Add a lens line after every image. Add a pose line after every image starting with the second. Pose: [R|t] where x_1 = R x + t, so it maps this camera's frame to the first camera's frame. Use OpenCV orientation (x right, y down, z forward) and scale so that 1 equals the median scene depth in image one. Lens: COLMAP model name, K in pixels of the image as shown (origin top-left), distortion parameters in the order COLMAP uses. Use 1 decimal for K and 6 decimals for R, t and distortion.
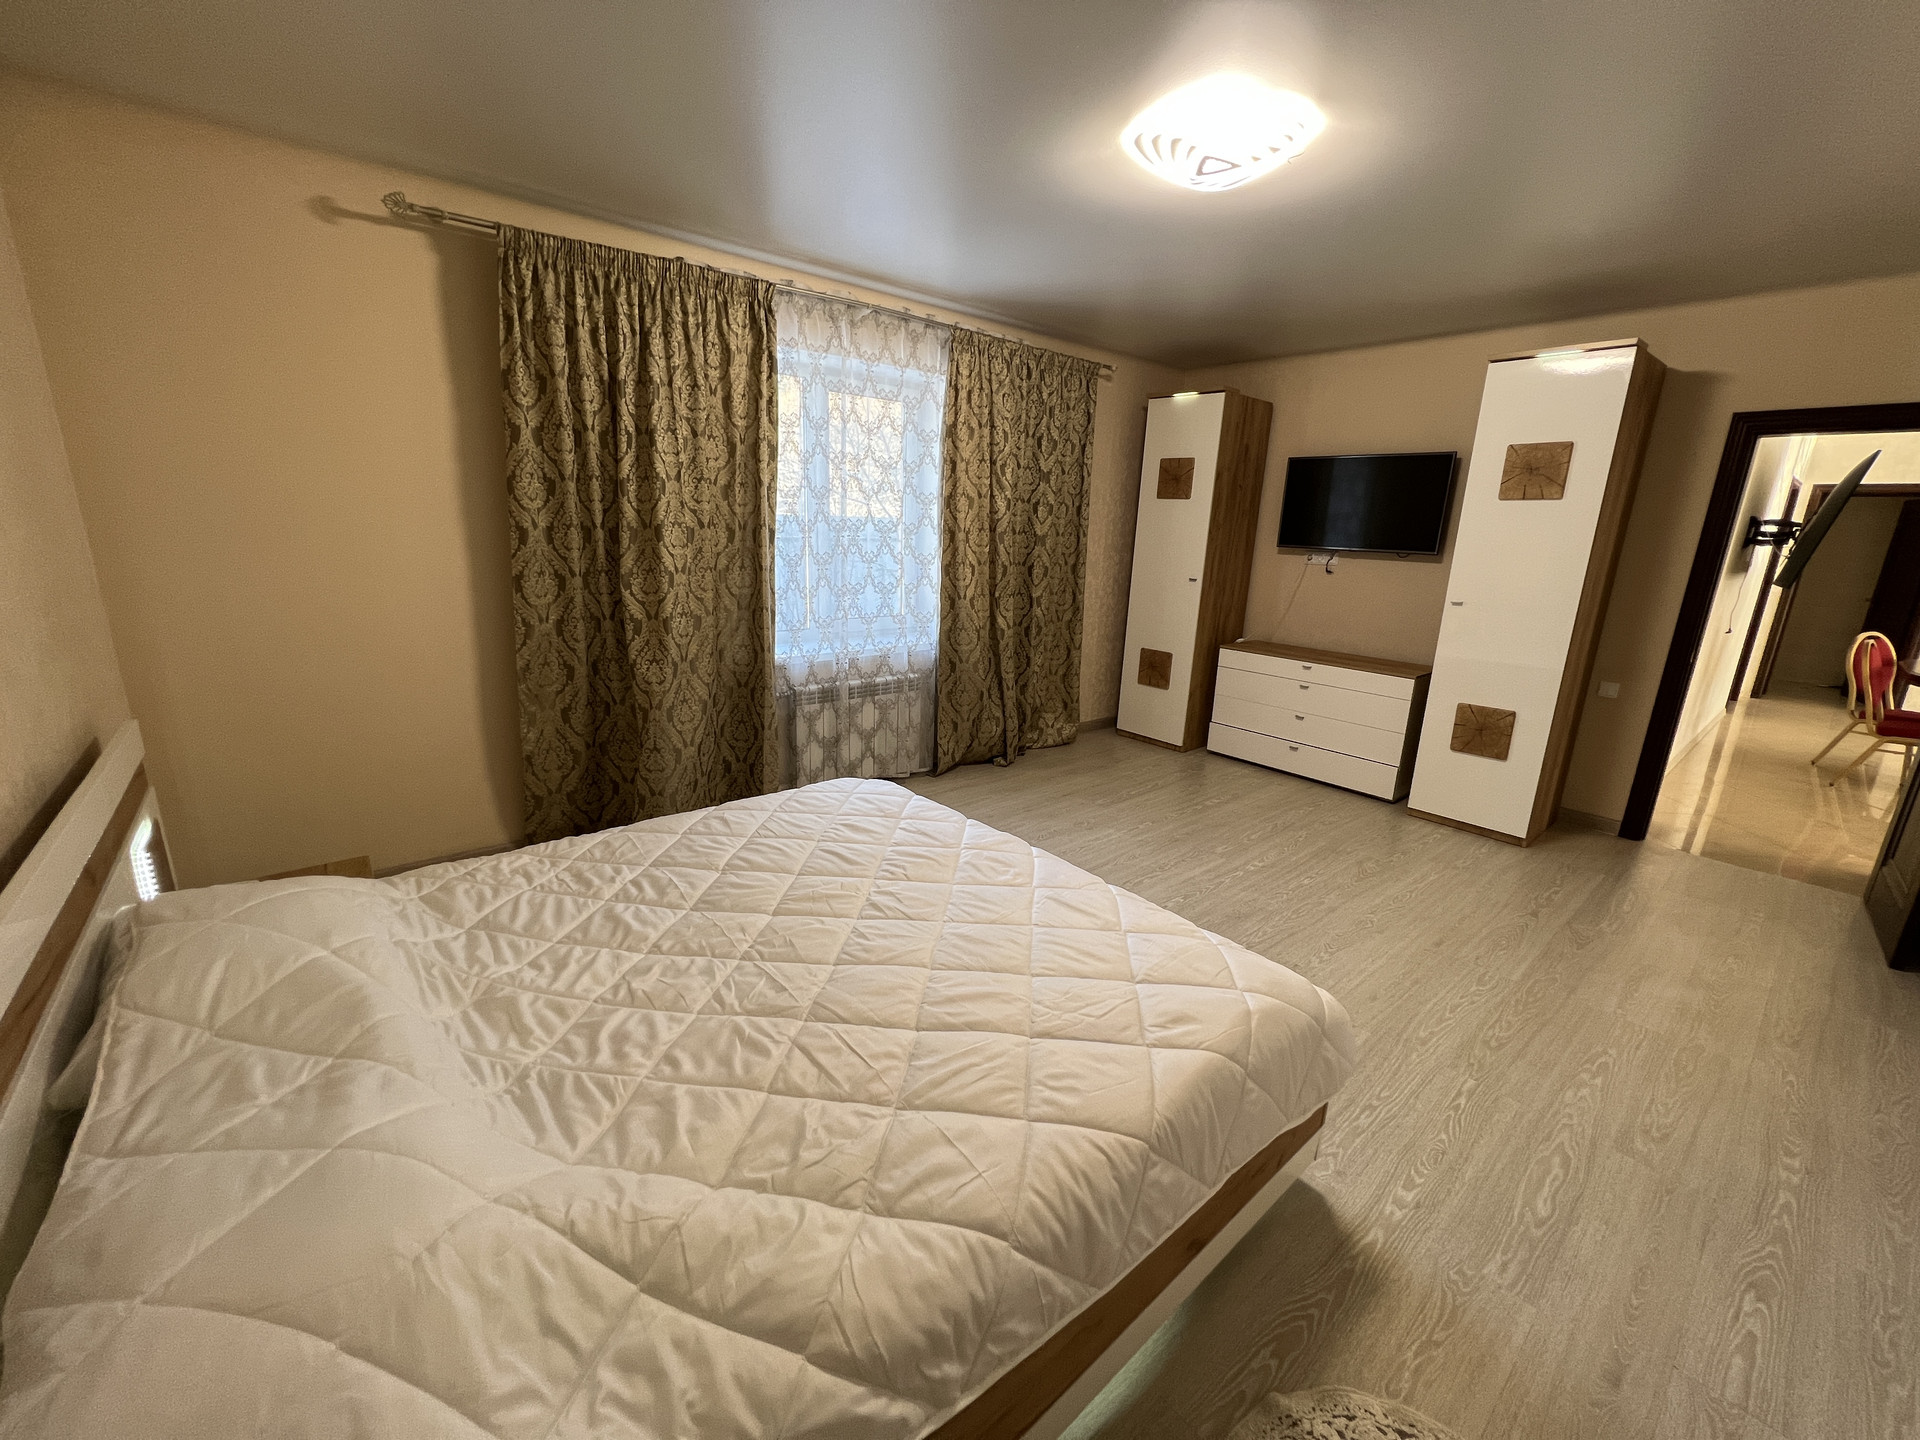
lens RADIAL K [[767.0, 0, 959.5], [0, 767.0, 717.2], [0, 0, 1]] dist [-0.000620, 0.000436]
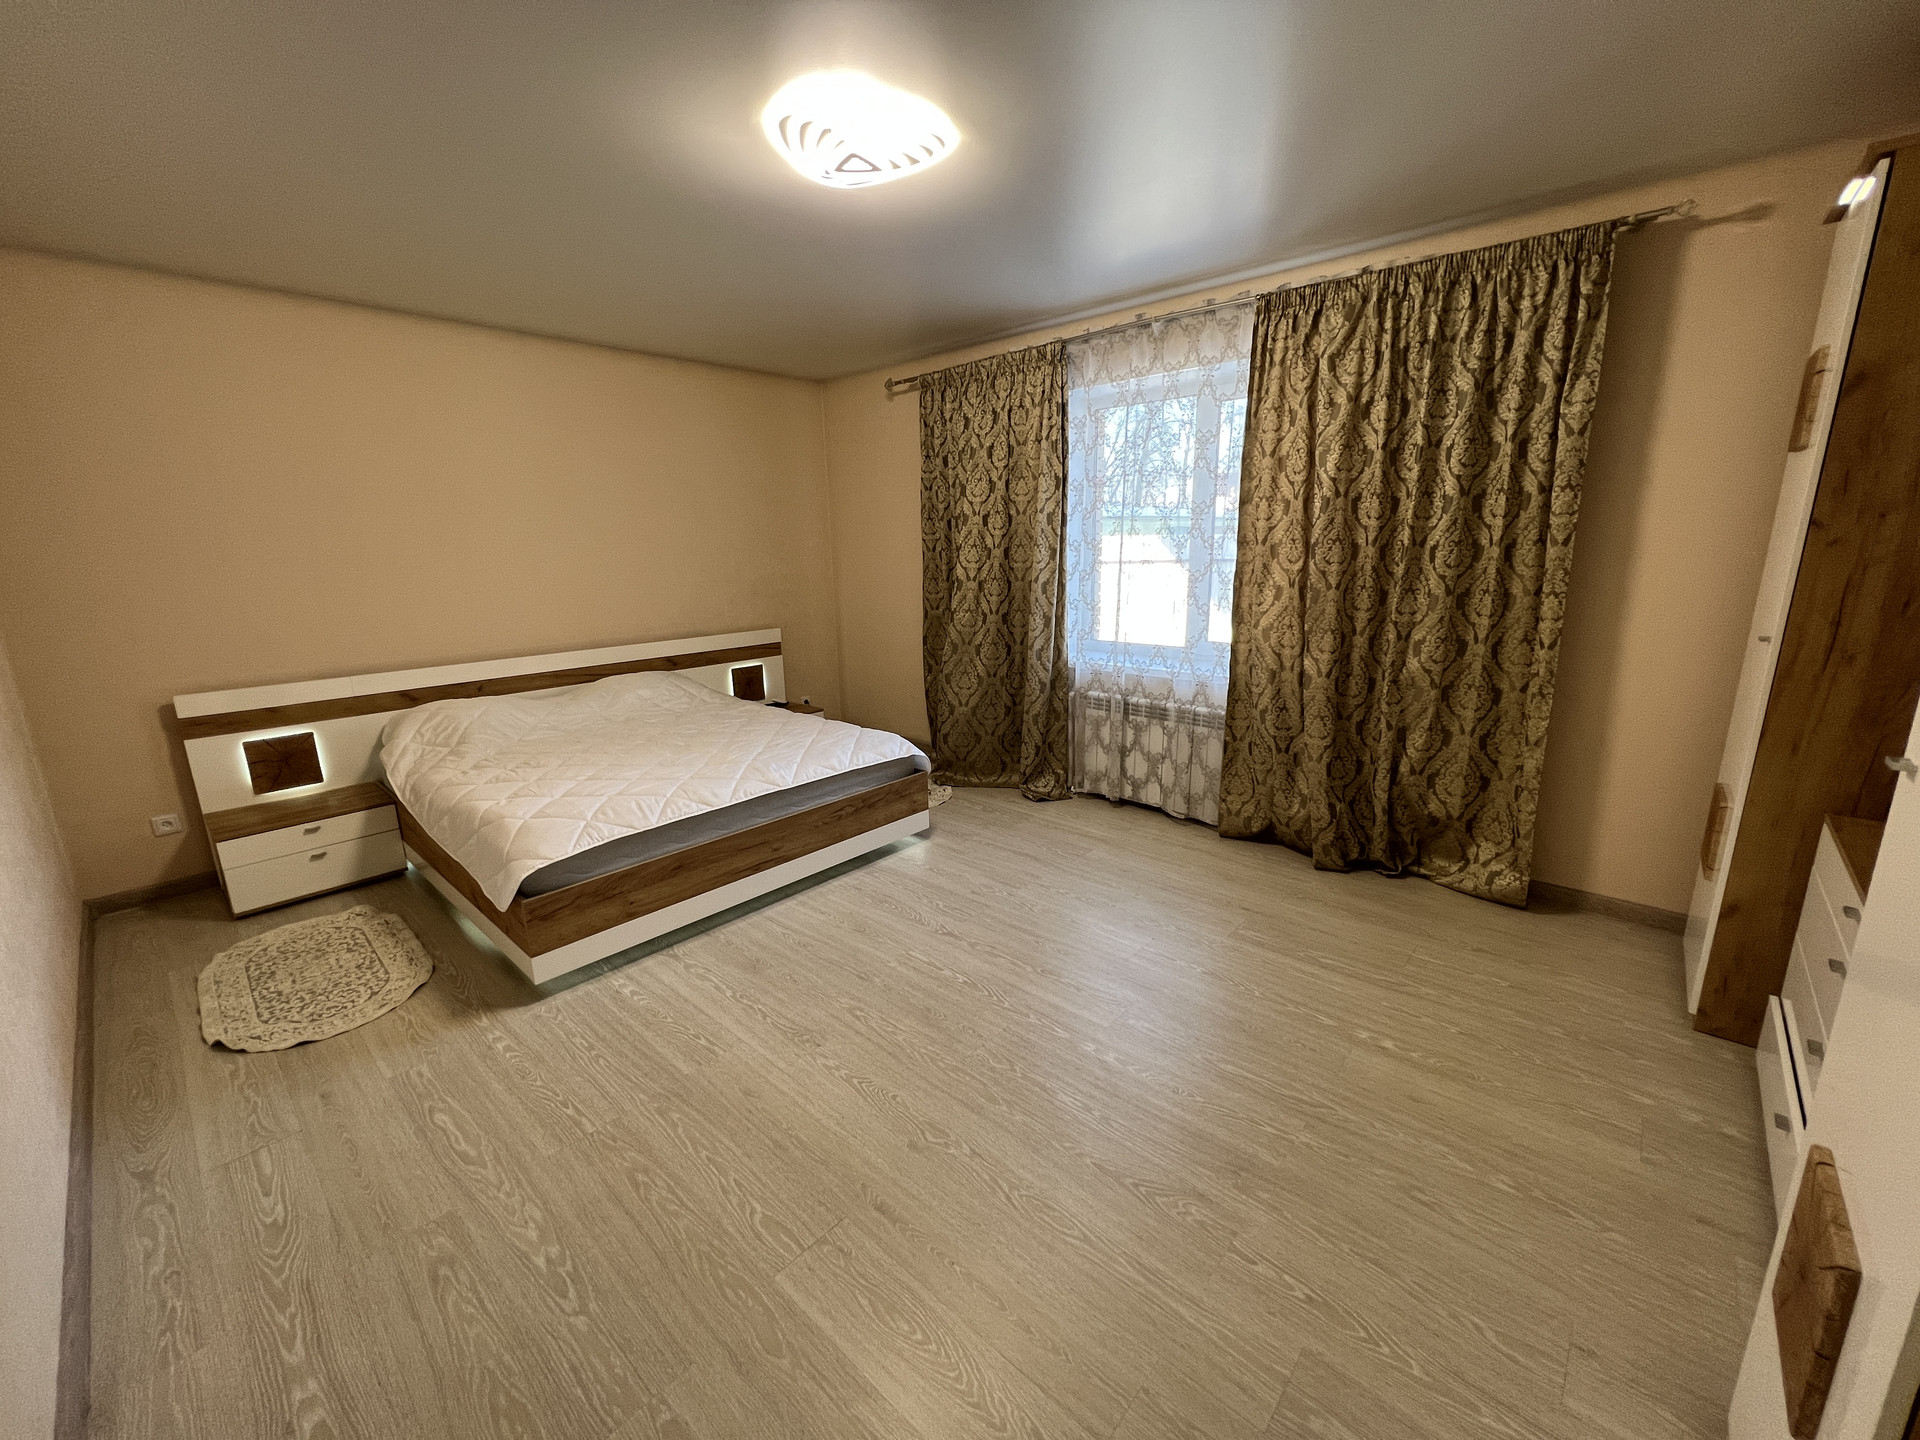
lens RADIAL K [[767.0, 0, 962.9], [0, 767.0, 719.6], [0, 0, 1]] dist [-0.000620, 0.000436]
pose [[0.128602, 0.191410, -0.973049, 0.834384], [-0.225647, 0.961107, 0.159239, -0.132496], [0.965684, 0.199087, 0.166791, 0.645844]]
